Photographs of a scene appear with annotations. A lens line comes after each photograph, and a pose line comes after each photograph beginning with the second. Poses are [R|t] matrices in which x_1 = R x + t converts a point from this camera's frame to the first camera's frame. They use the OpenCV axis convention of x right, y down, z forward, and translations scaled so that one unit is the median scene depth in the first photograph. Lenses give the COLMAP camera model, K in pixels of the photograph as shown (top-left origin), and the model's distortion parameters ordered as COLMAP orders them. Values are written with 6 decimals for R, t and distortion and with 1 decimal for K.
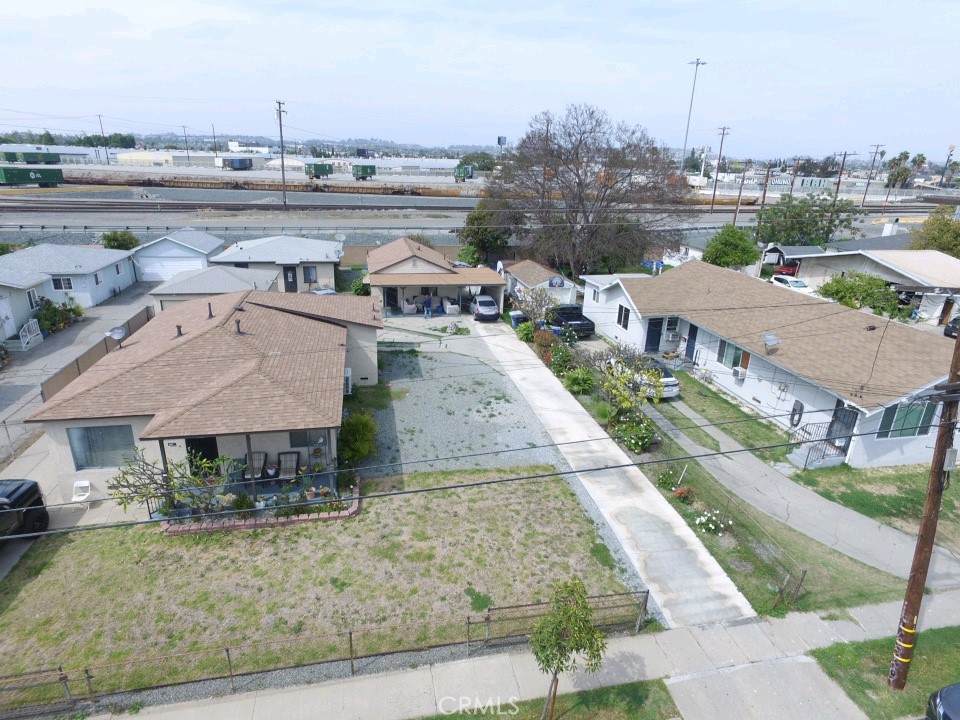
lens RADIAL K [[555.5, 0, 477.0], [0, 555.5, 363.3], [0, 0, 1]] dist [-0.008481, 0.009593]
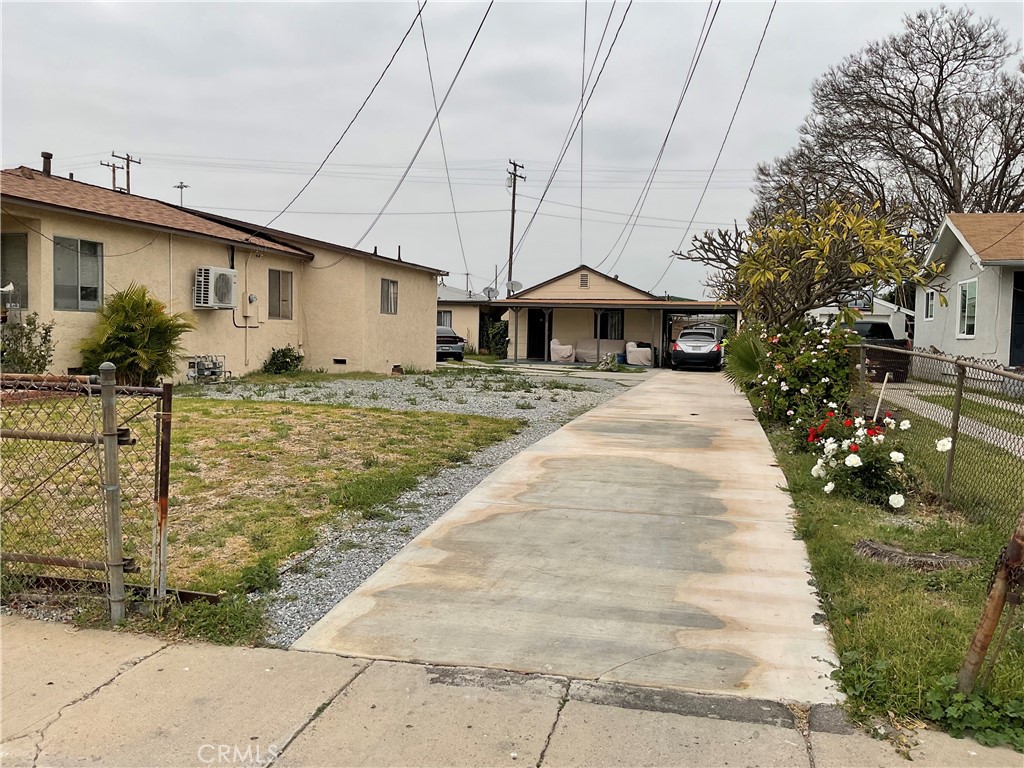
lens RADIAL K [[844.4, 0, 505.9], [0, 844.4, 381.5], [0, 0, 1]] dist [0.089897, -0.181219]
pose [[0.903757, 0.011200, -0.427899, 0.399218], [-0.138063, 0.953859, -0.266632, 0.340597], [0.405169, 0.300047, 0.863603, 0.558661]]
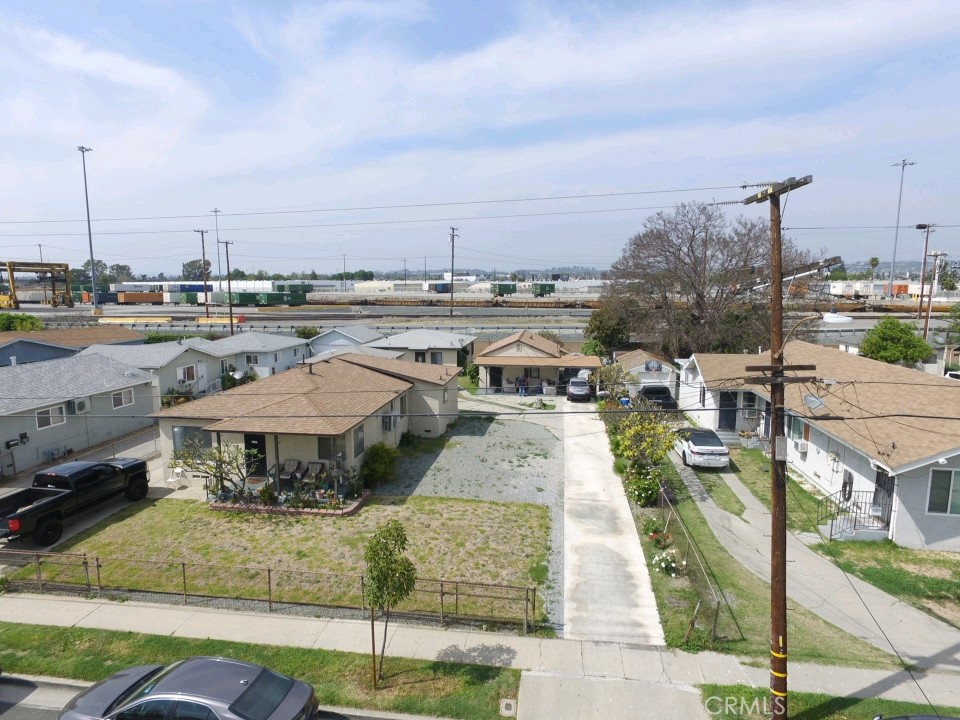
lens RADIAL K [[555.5, 0, 477.6], [0, 555.5, 361.3], [0, 0, 1]] dist [-0.008481, 0.009593]
pose [[0.940446, 0.013102, -0.339692, 0.397194], [-0.085502, 0.976250, -0.199059, 0.152576], [0.329016, 0.216248, 0.919231, -0.051366]]
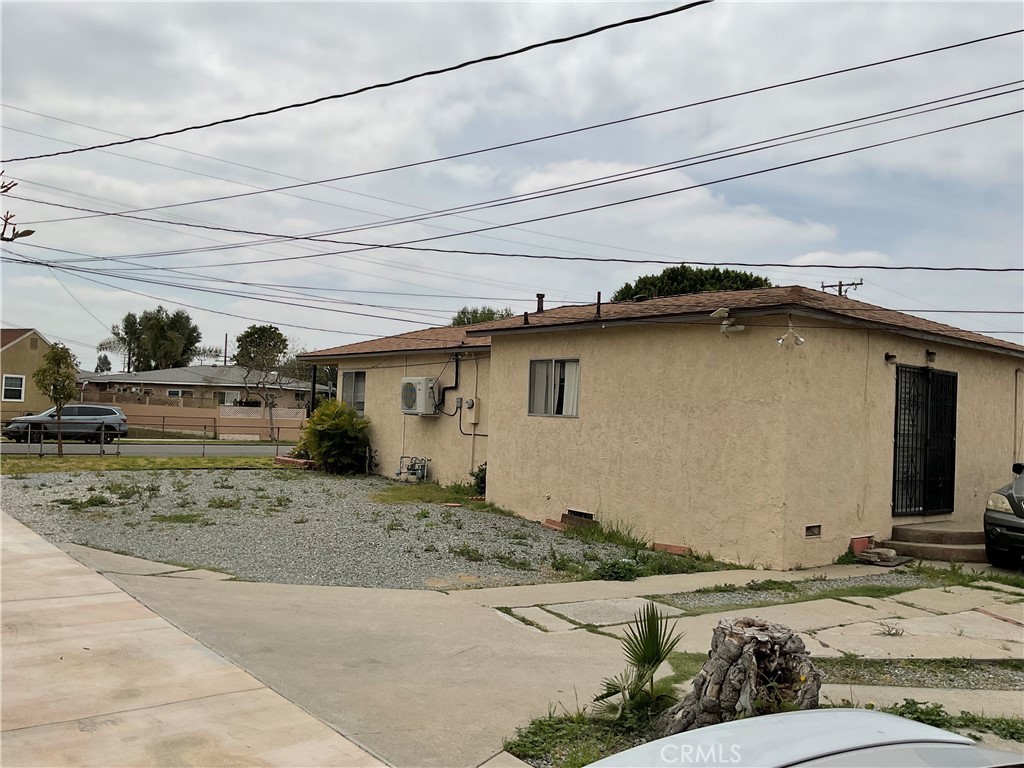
lens RADIAL K [[844.4, 0, 513.3], [0, 844.4, 380.8], [0, 0, 1]] dist [0.089897, -0.181219]
pose [[-0.877240, -0.088401, -0.471843, 0.091855], [-0.228158, 0.941567, 0.247782, -0.251002], [0.422367, 0.325019, -0.846149, 2.090550]]
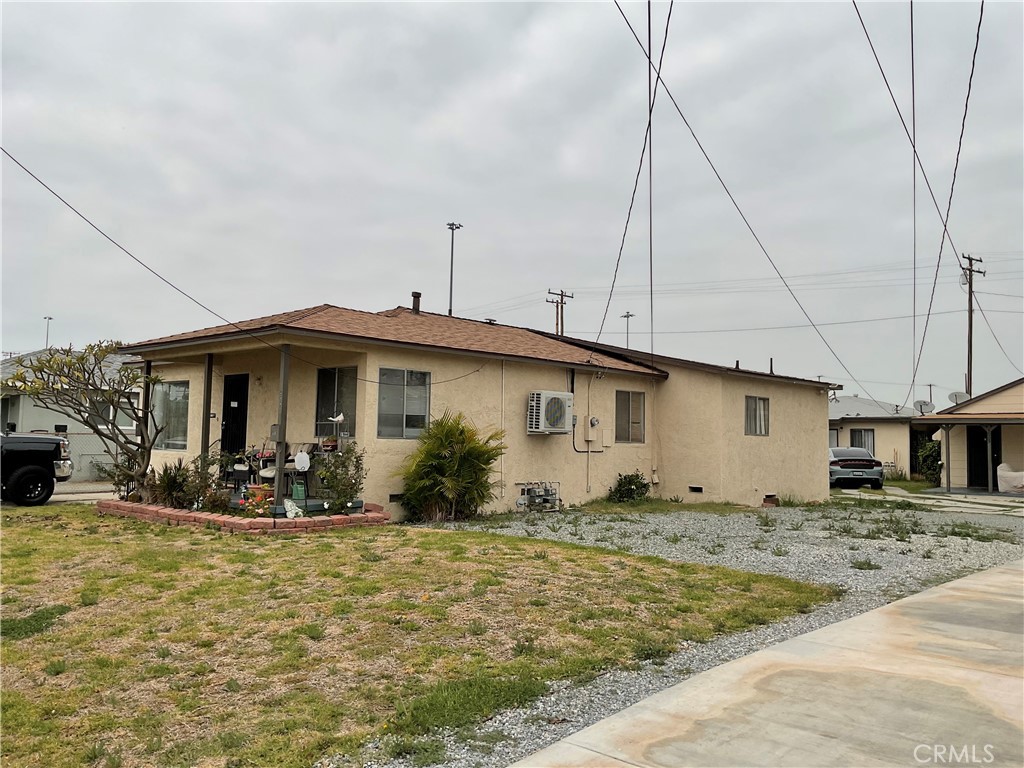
lens RADIAL K [[844.4, 0, 504.6], [0, 844.4, 381.3], [0, 0, 1]] dist [0.089897, -0.181219]
pose [[0.575879, -0.079507, -0.813660, 0.418673], [-0.278431, 0.916687, -0.286637, 0.279340], [0.768661, 0.391616, 0.505764, 0.699408]]
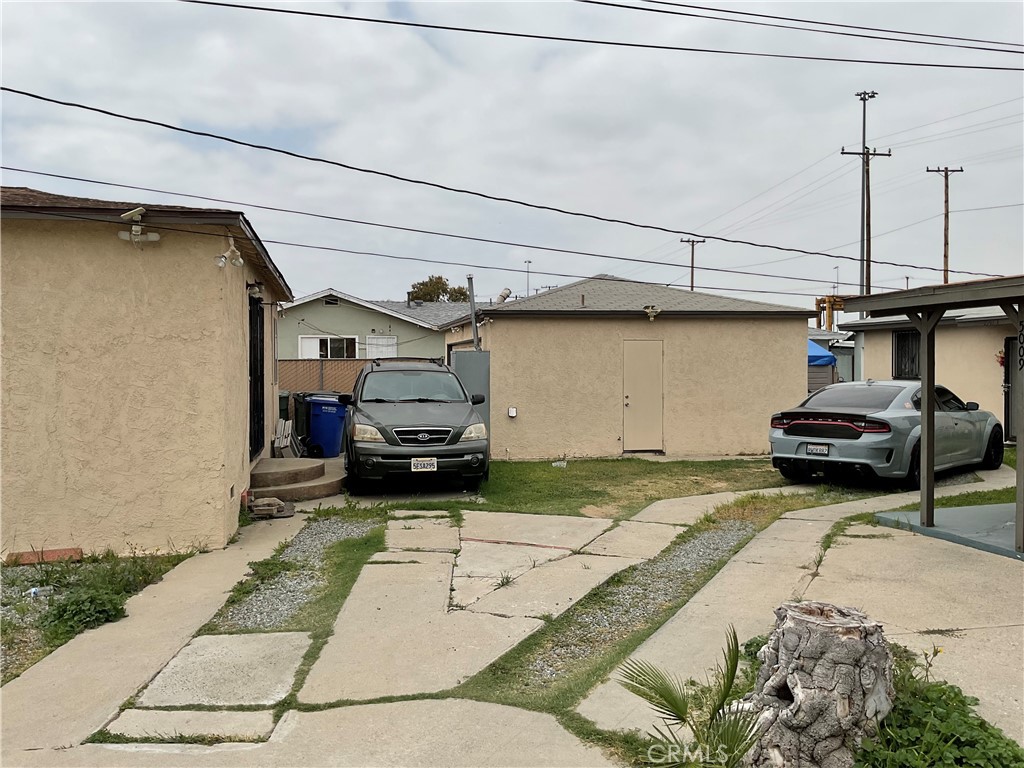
lens RADIAL K [[844.4, 0, 507.4], [0, 844.4, 381.4], [0, 0, 1]] dist [0.089897, -0.181219]
pose [[0.001311, -0.013817, -0.999904, 0.111978], [-0.338382, 0.940913, -0.013446, -0.165431], [0.941008, 0.338367, -0.003441, 1.852729]]
